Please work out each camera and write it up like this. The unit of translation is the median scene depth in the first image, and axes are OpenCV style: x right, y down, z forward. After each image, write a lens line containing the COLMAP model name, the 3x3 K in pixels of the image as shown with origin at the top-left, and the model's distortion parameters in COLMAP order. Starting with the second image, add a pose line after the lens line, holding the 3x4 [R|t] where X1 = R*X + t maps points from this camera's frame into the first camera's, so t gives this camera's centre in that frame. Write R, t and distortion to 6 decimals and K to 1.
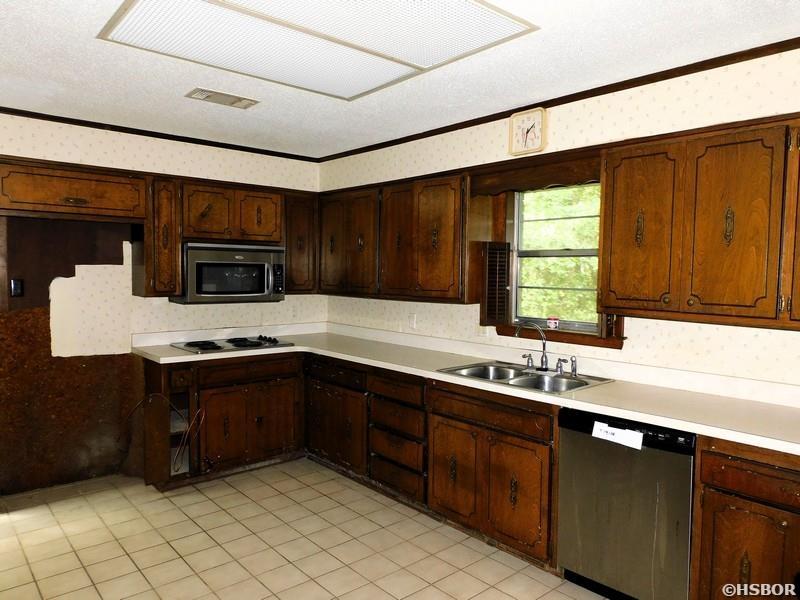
lens RADIAL K [[577.0, 0, 404.8], [0, 577.0, 301.6], [0, 0, 1]] dist [-0.003426, 0.002097]
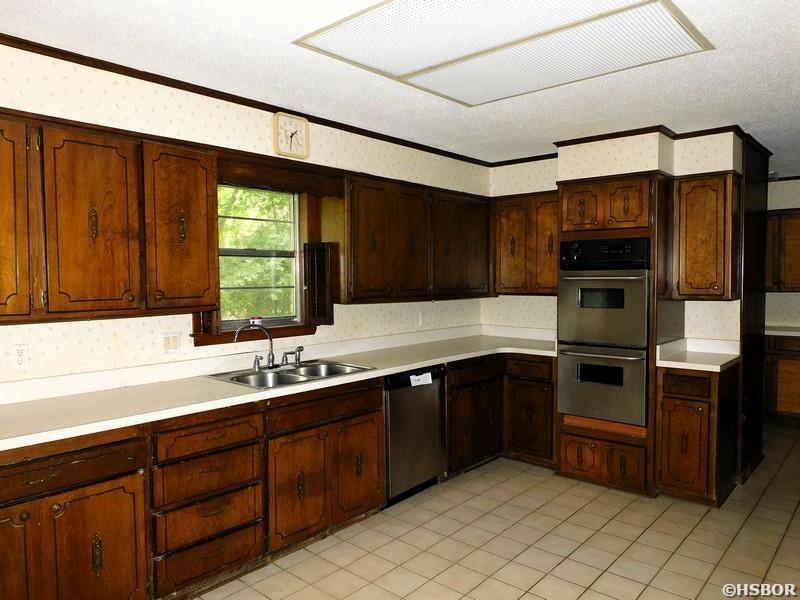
lens RADIAL K [[577.0, 0, 405.4], [0, 577.0, 298.9], [0, 0, 1]] dist [-0.003426, 0.002097]
pose [[-0.136952, -0.054133, 0.989097, -0.807173], [0.056091, 0.996480, 0.062303, -0.053592], [-0.988988, 0.064012, -0.133433, 0.905075]]
